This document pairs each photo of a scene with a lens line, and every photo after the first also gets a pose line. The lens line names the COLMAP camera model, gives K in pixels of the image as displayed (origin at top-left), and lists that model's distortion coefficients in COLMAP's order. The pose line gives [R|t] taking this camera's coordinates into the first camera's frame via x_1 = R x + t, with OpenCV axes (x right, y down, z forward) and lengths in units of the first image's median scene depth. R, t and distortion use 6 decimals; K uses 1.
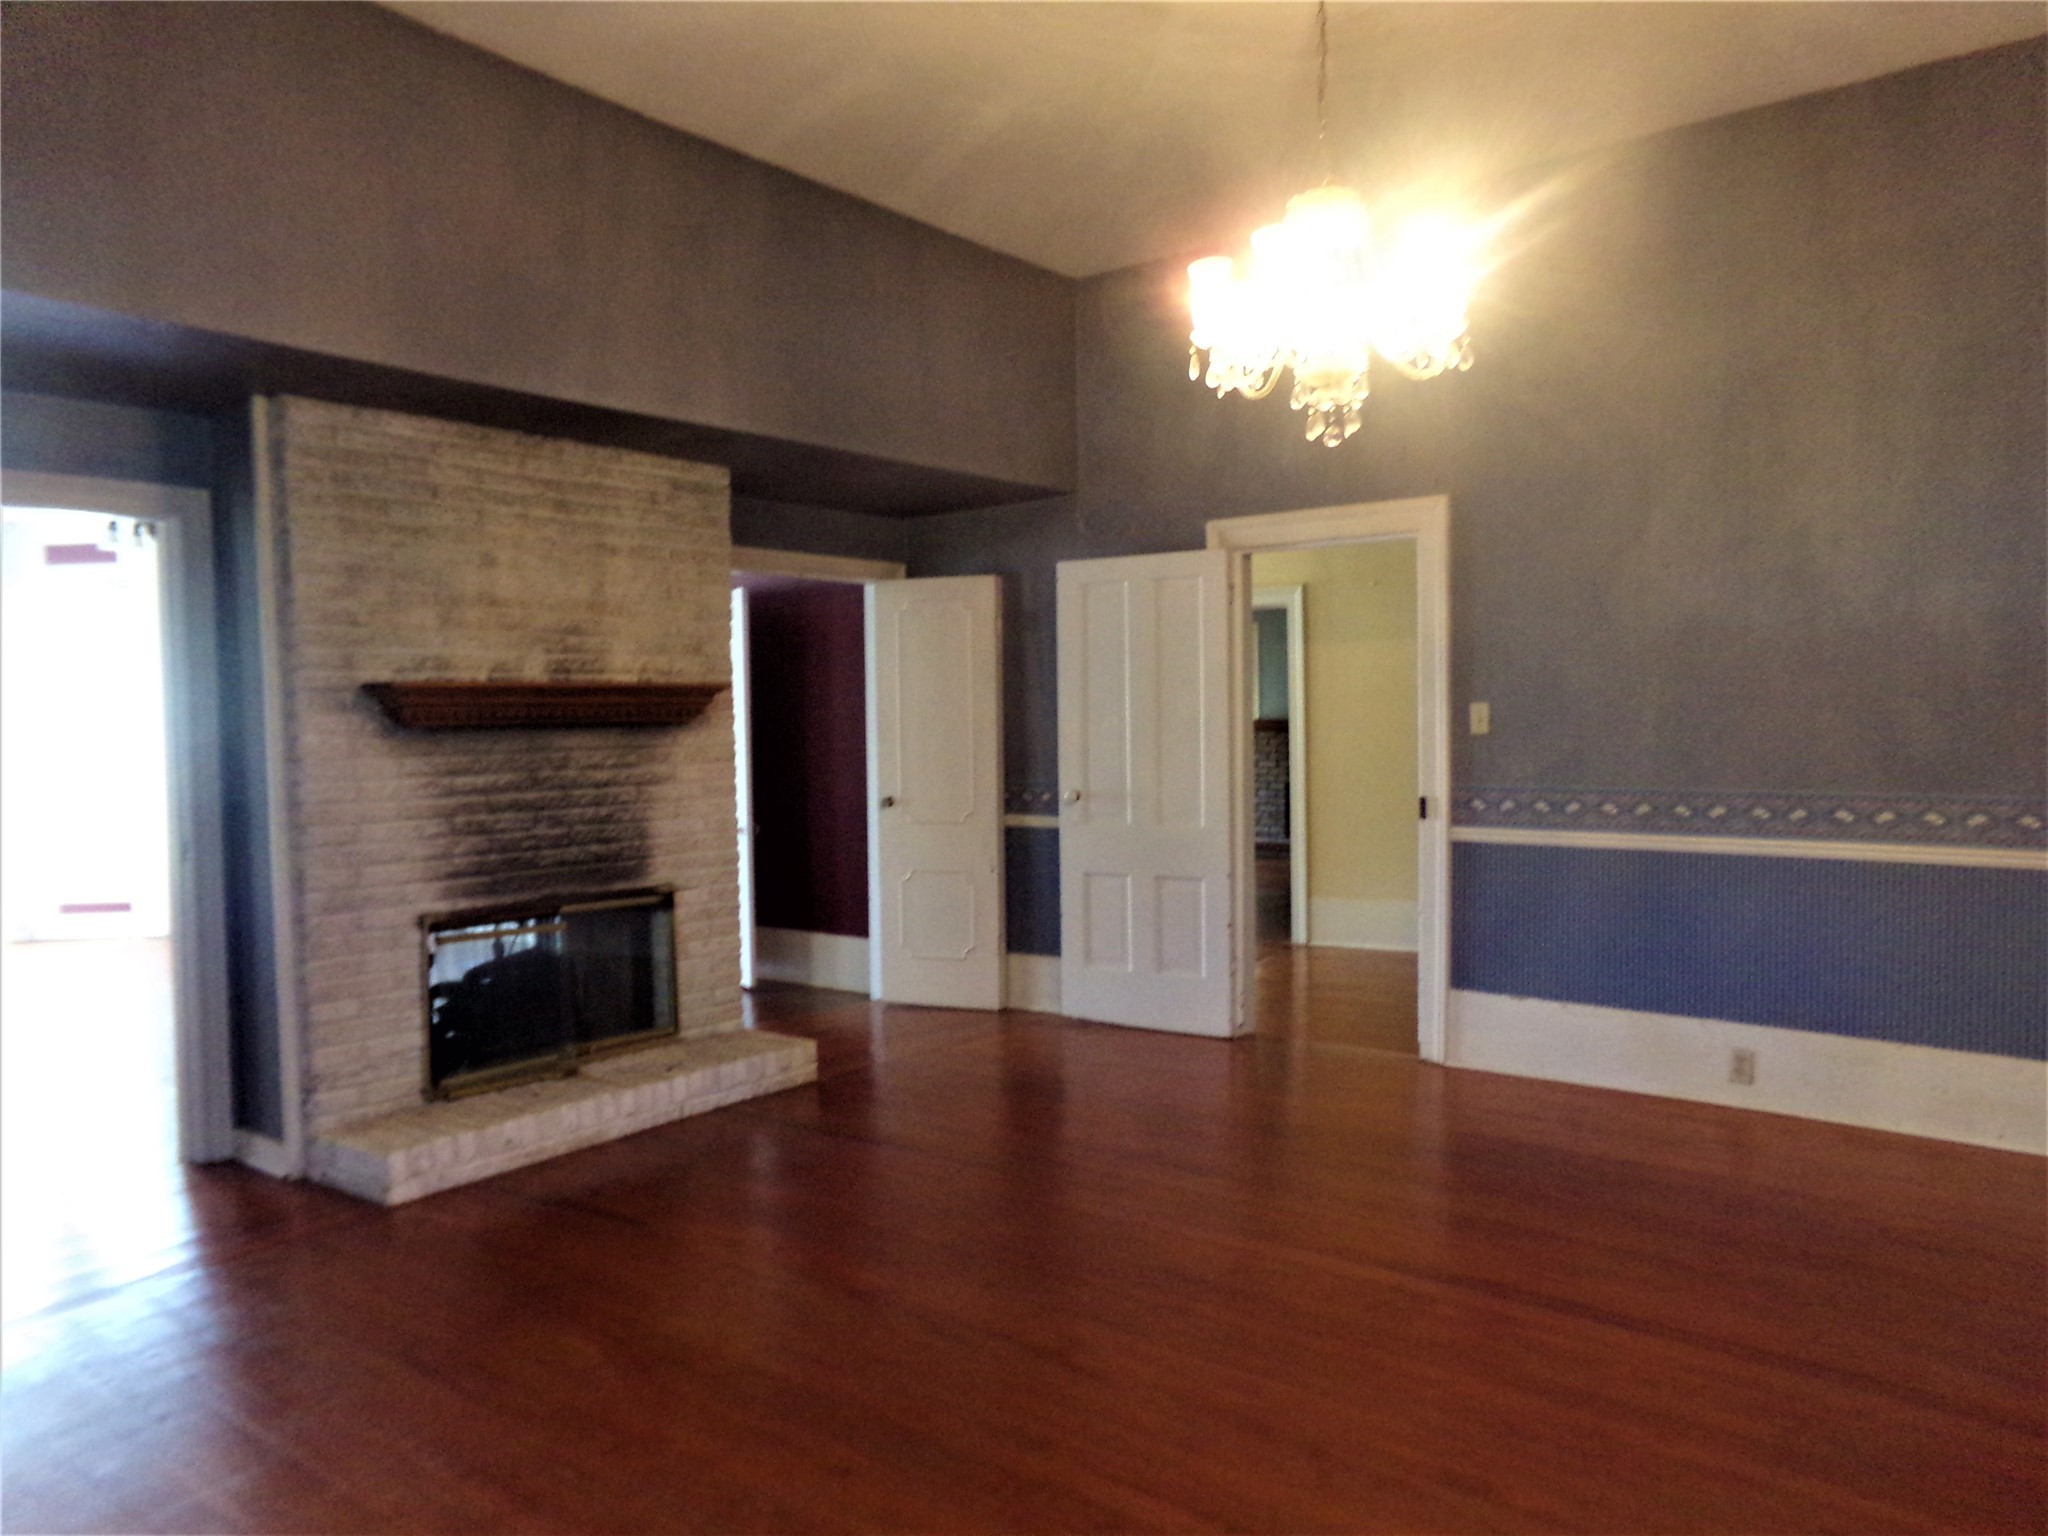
lens RADIAL K [[1444.1, 0, 1044.1], [0, 1444.1, 772.7], [0, 0, 1]] dist [-0.014079, 0.047374]
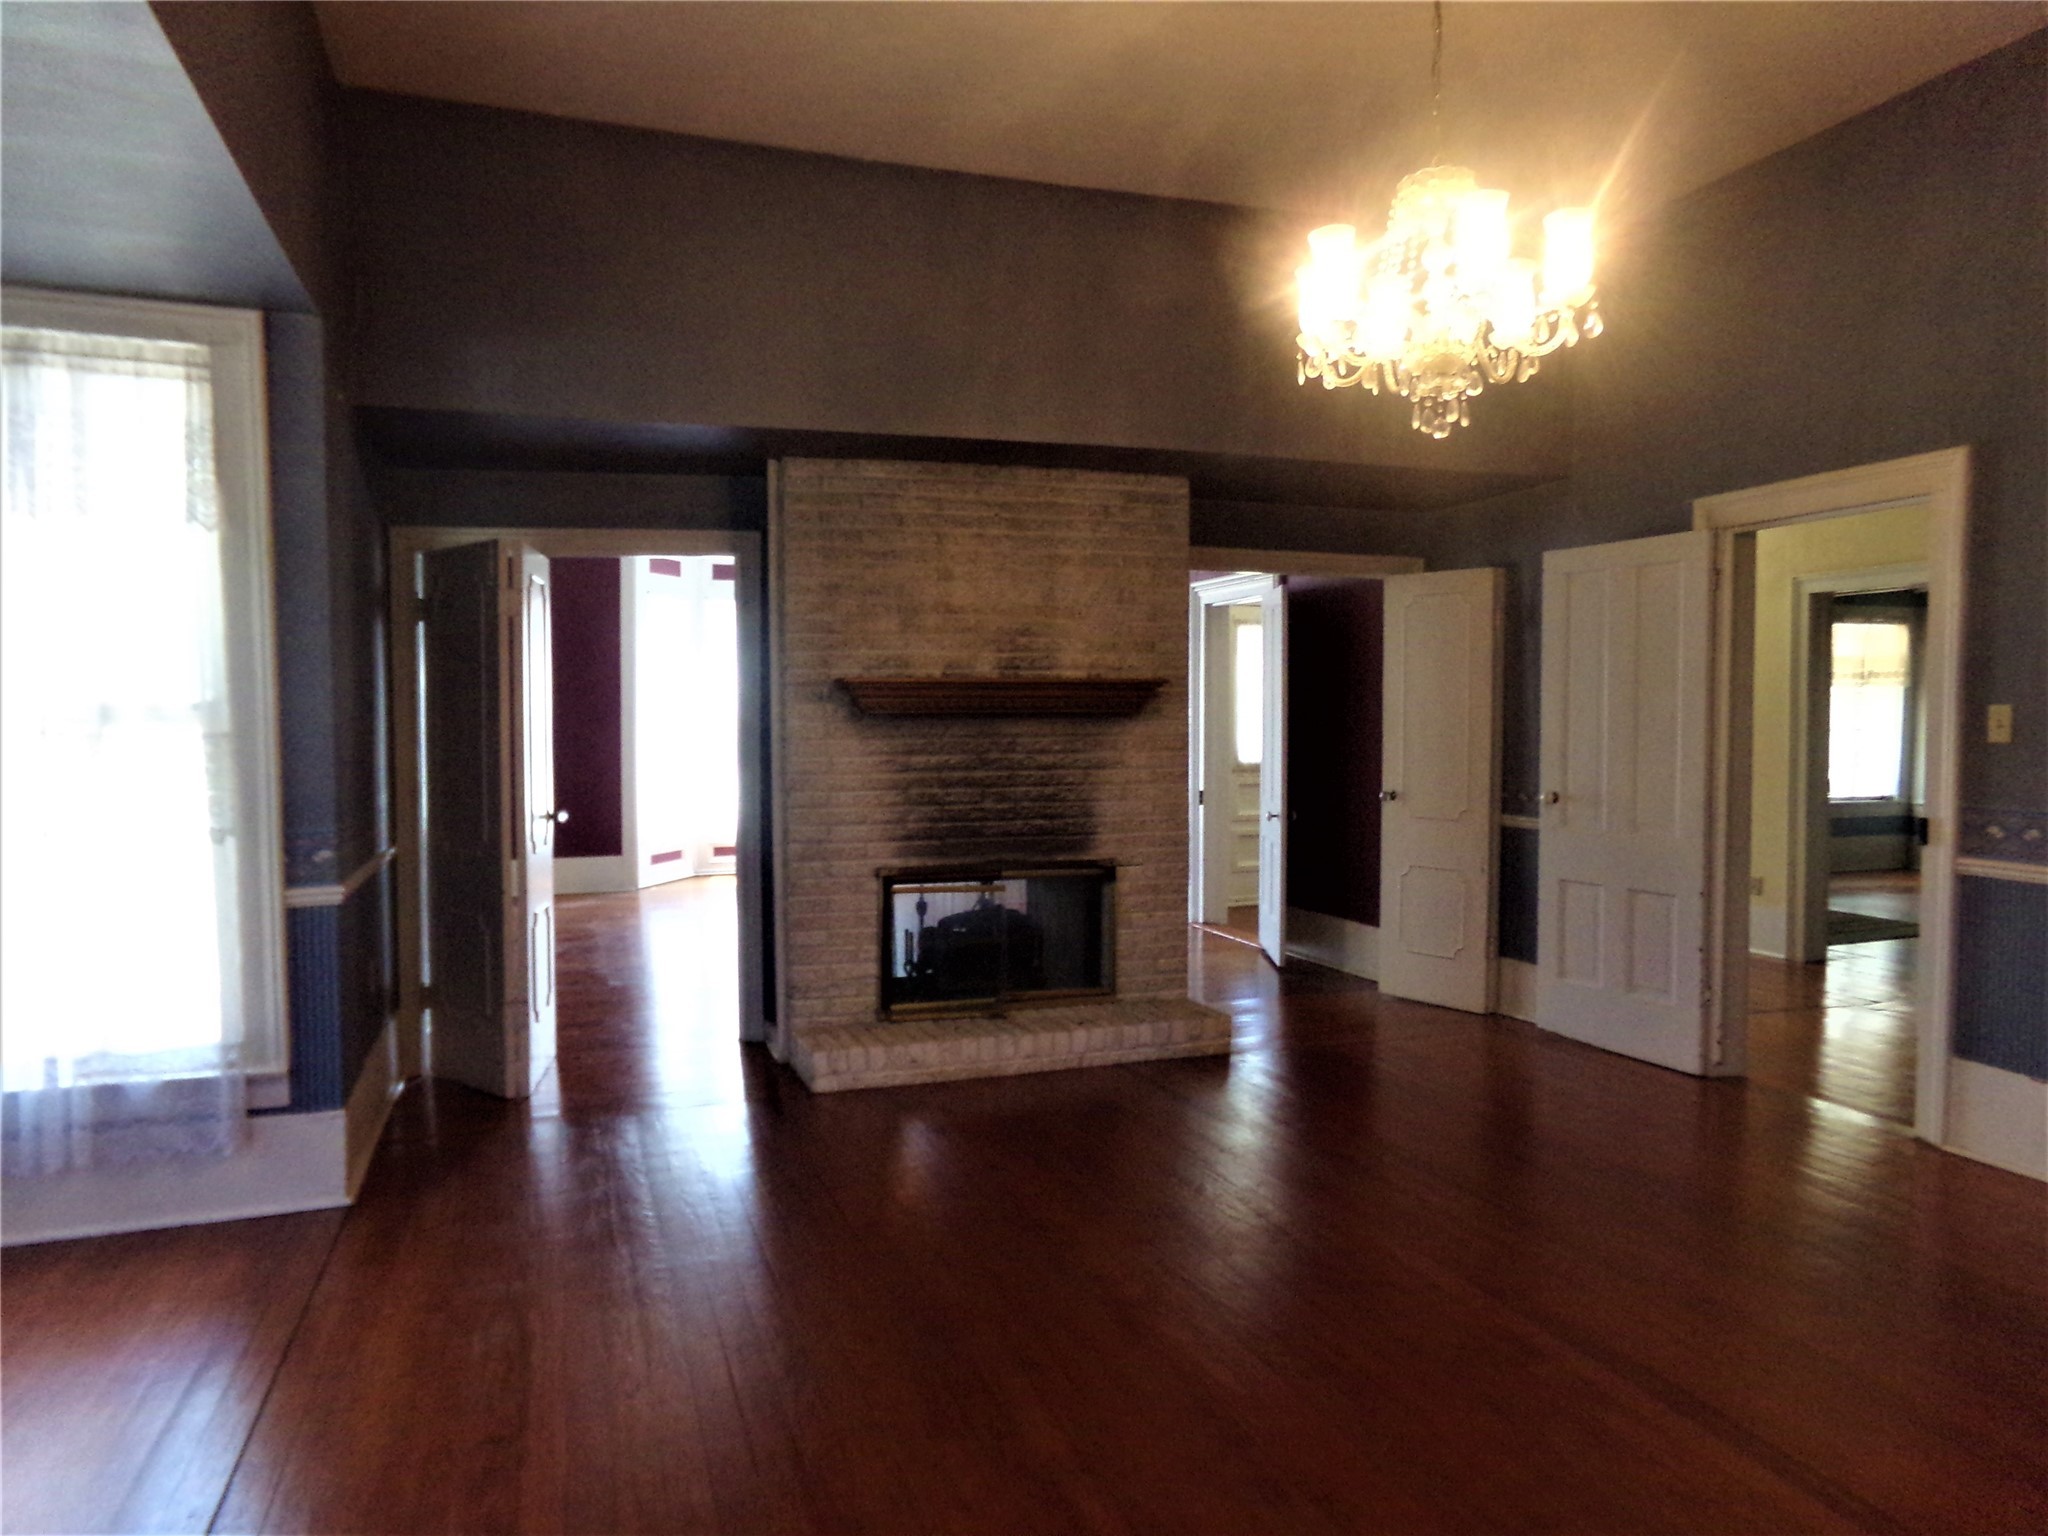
lens RADIAL K [[1444.1, 0, 1039.7], [0, 1444.1, 772.2], [0, 0, 1]] dist [-0.014079, 0.047374]
pose [[0.842438, 0.038146, -0.537442, 0.310835], [-0.032404, 0.999272, 0.020131, -0.010733], [0.537819, 0.000456, 0.843060, 0.036226]]
